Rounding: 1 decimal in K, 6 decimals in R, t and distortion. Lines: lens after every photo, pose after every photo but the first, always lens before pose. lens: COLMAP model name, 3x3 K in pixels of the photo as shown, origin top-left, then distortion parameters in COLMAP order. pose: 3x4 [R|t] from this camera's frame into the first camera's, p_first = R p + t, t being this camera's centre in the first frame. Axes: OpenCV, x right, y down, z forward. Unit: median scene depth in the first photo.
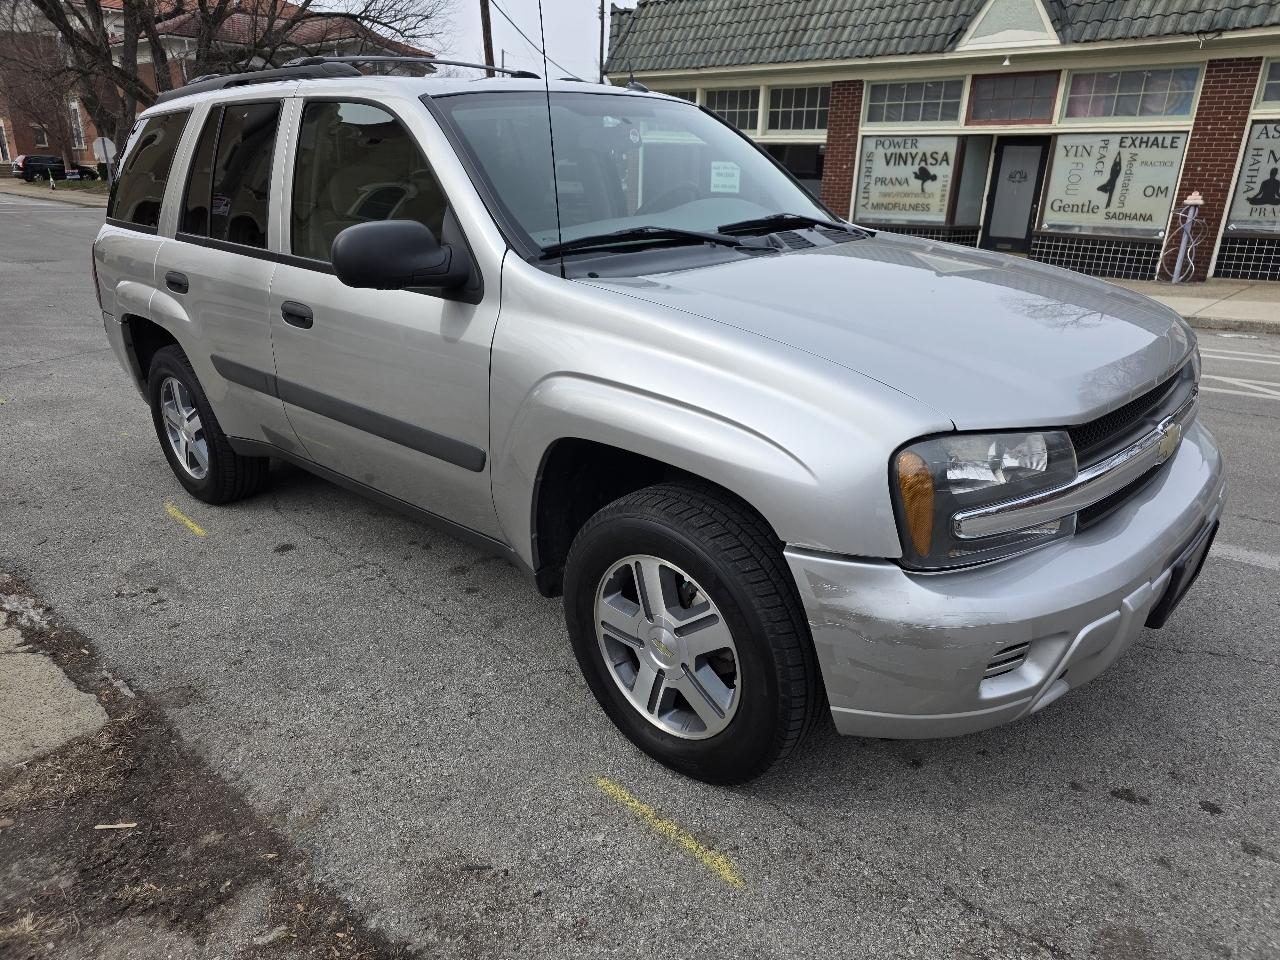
lens RADIAL K [[855.5, 0, 643.1], [0, 855.5, 484.1], [0, 0, 1]] dist [0.038601, -0.030500]
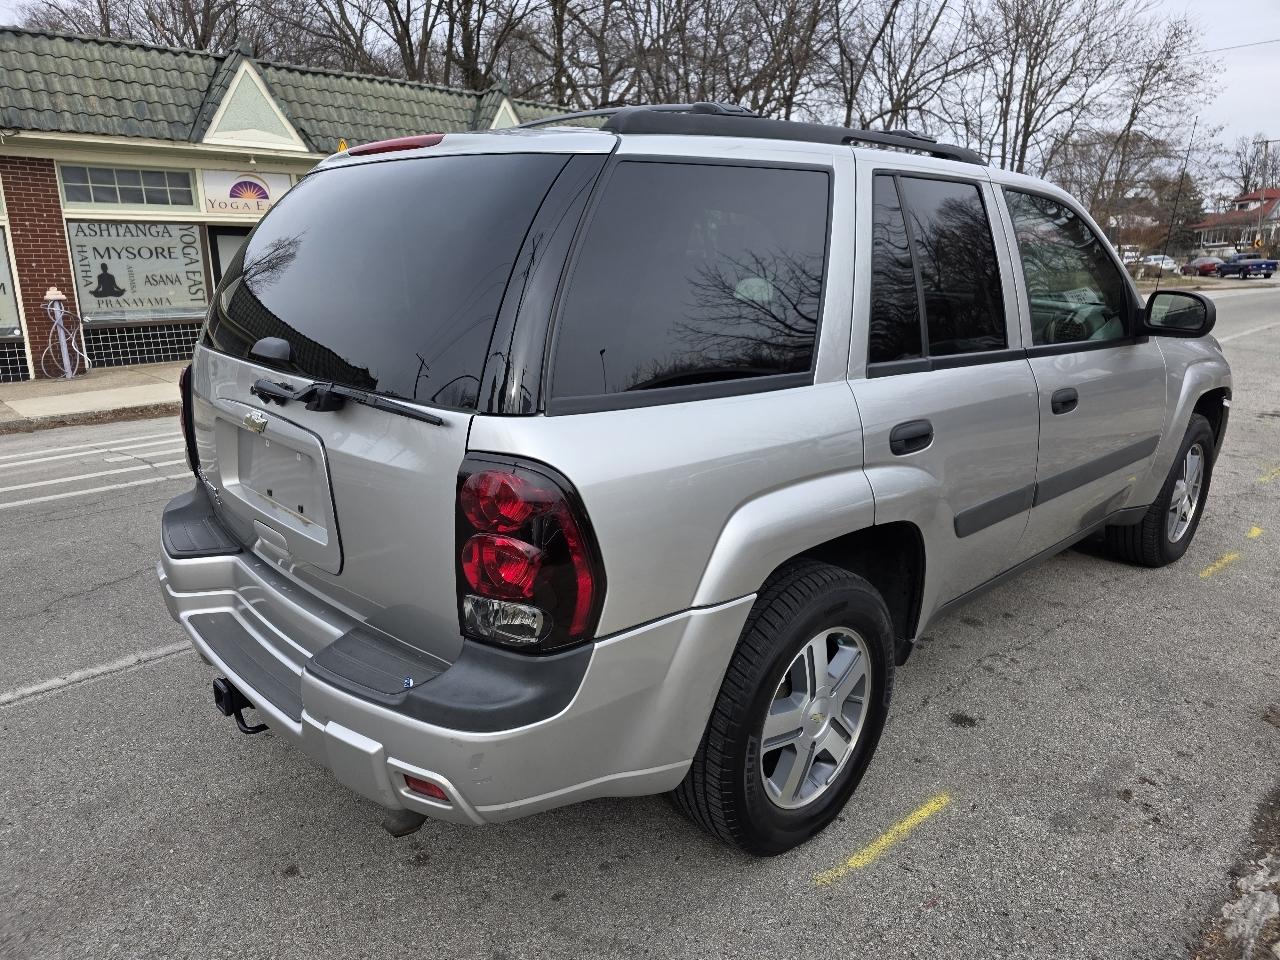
lens RADIAL K [[855.5, 0, 635.2], [0, 855.5, 486.5], [0, 0, 1]] dist [0.038601, -0.030500]
pose [[0.075700, -0.252881, 0.964531, -0.333050], [0.347808, 0.913251, 0.212139, -0.114729], [-0.934505, 0.319413, 0.157087, 0.314671]]
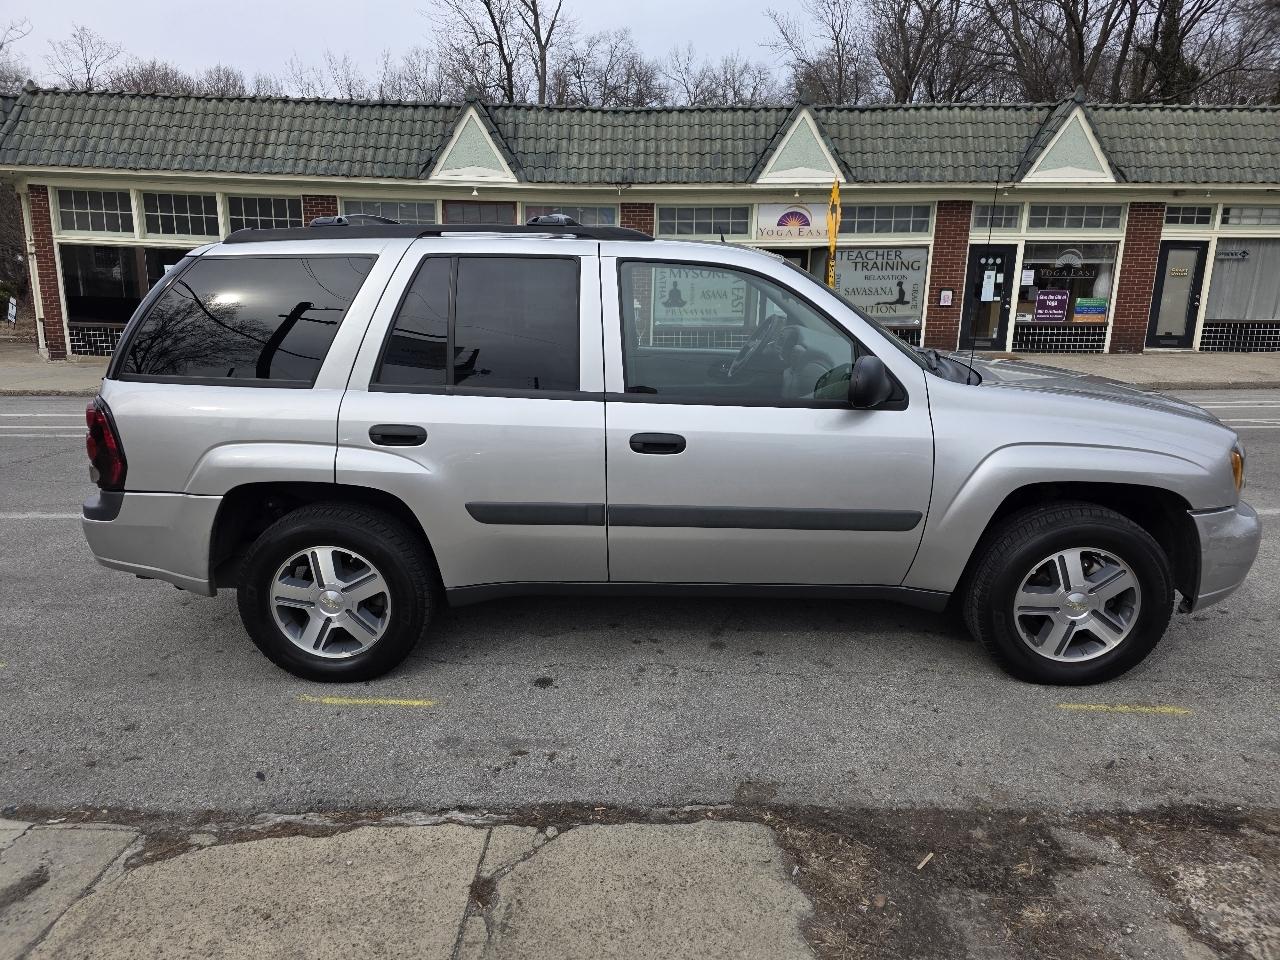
lens RADIAL K [[855.5, 0, 628.7], [0, 855.5, 482.7], [0, 0, 1]] dist [0.038601, -0.030500]
pose [[0.751039, -0.152859, 0.642320, -0.271344], [0.221354, 0.974824, -0.026831, -0.029303], [-0.622048, 0.162331, 0.765967, 0.043343]]
